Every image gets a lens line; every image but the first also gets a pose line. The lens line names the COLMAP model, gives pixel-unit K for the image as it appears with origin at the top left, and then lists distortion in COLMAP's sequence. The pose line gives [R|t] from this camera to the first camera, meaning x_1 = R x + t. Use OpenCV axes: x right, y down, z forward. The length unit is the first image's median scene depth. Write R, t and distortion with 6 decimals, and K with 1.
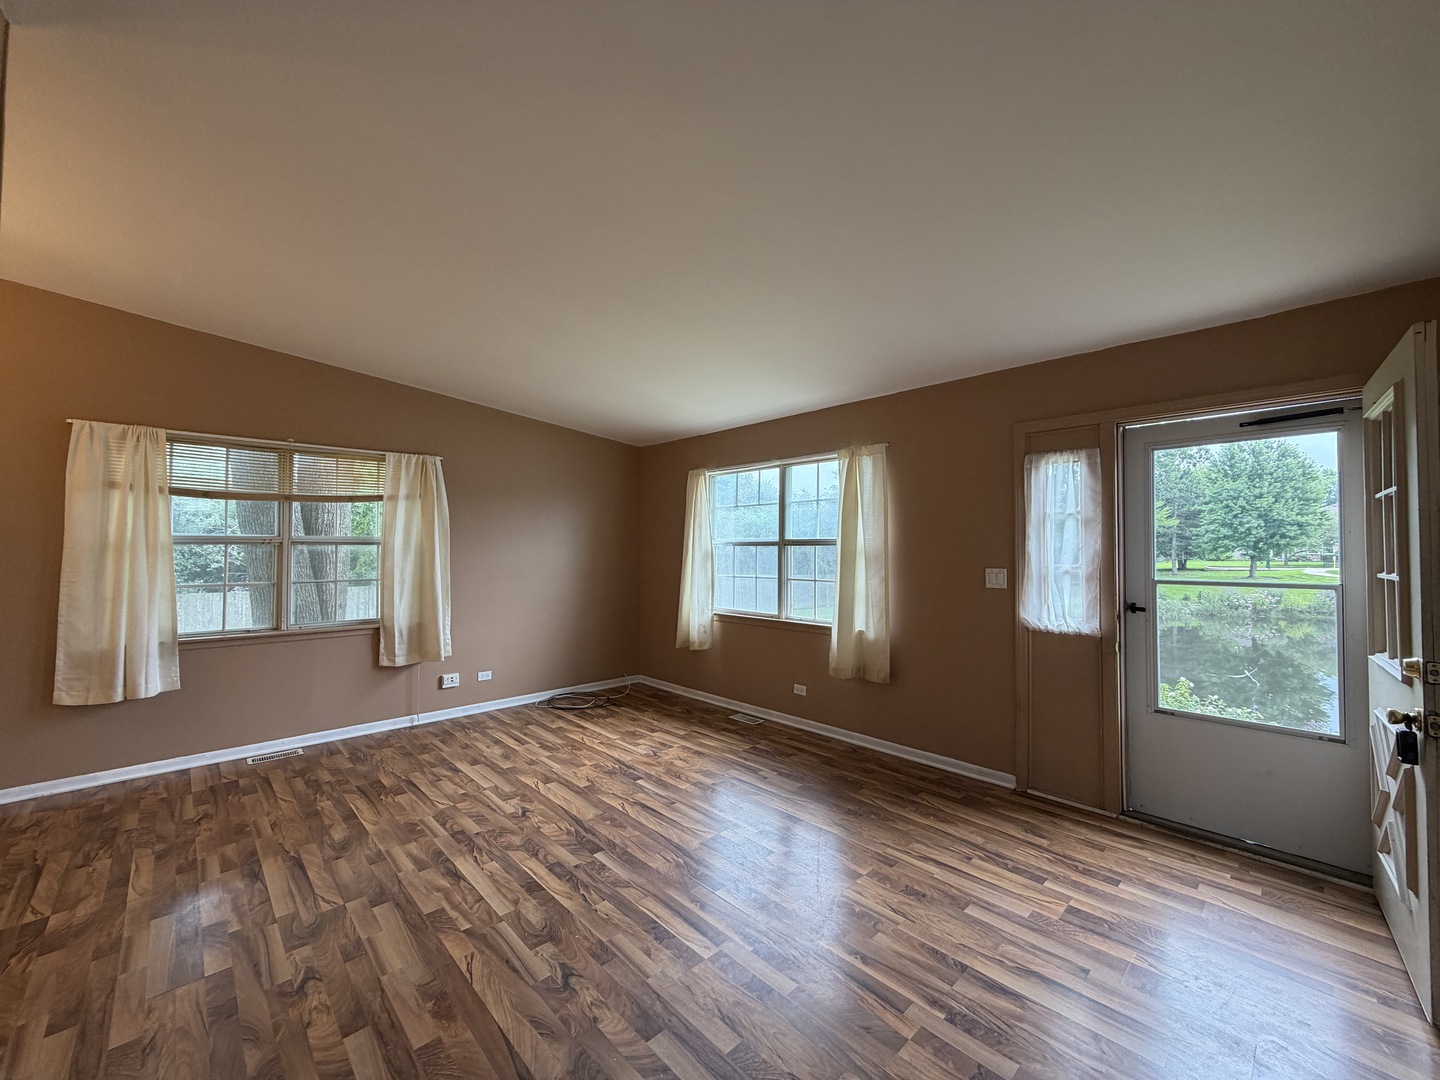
lens RADIAL K [[578.3, 0, 720.3], [0, 578.3, 538.1], [0, 0, 1]] dist [-0.001590, -0.000443]
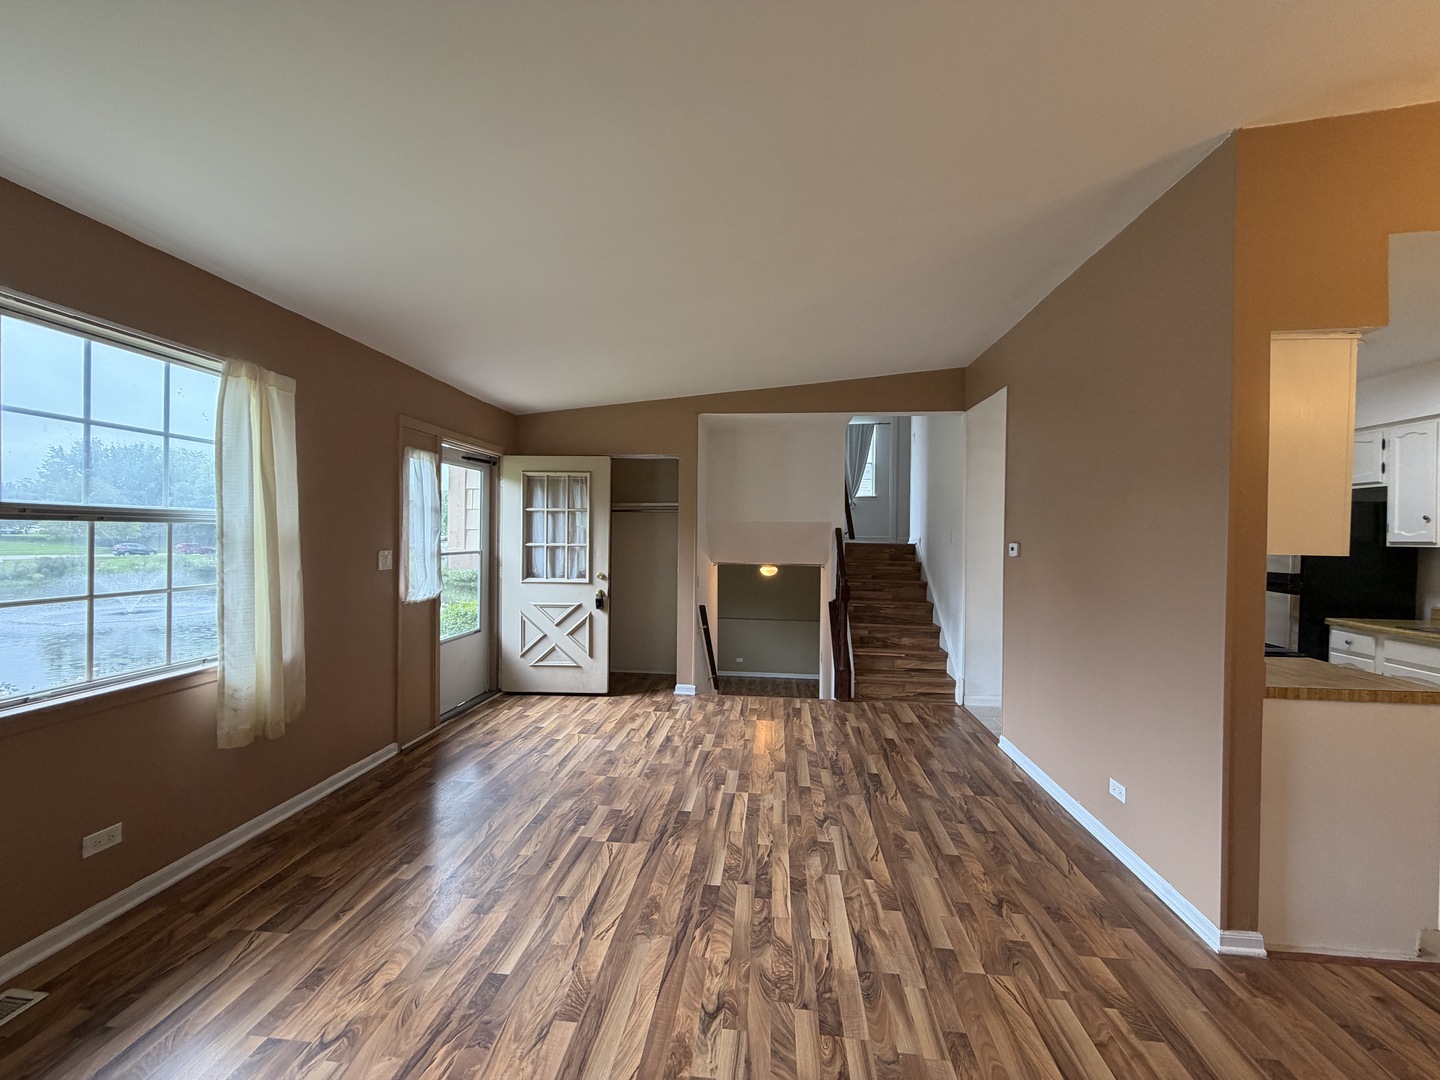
lens RADIAL K [[578.3, 0, 719.7], [0, 578.3, 539.5], [0, 0, 1]] dist [-0.001590, -0.000443]
pose [[-0.656588, -0.016783, 0.754062, -0.929495], [-0.028454, 0.999592, -0.002528, 0.026488], [-0.753712, -0.023116, -0.656798, 1.692460]]
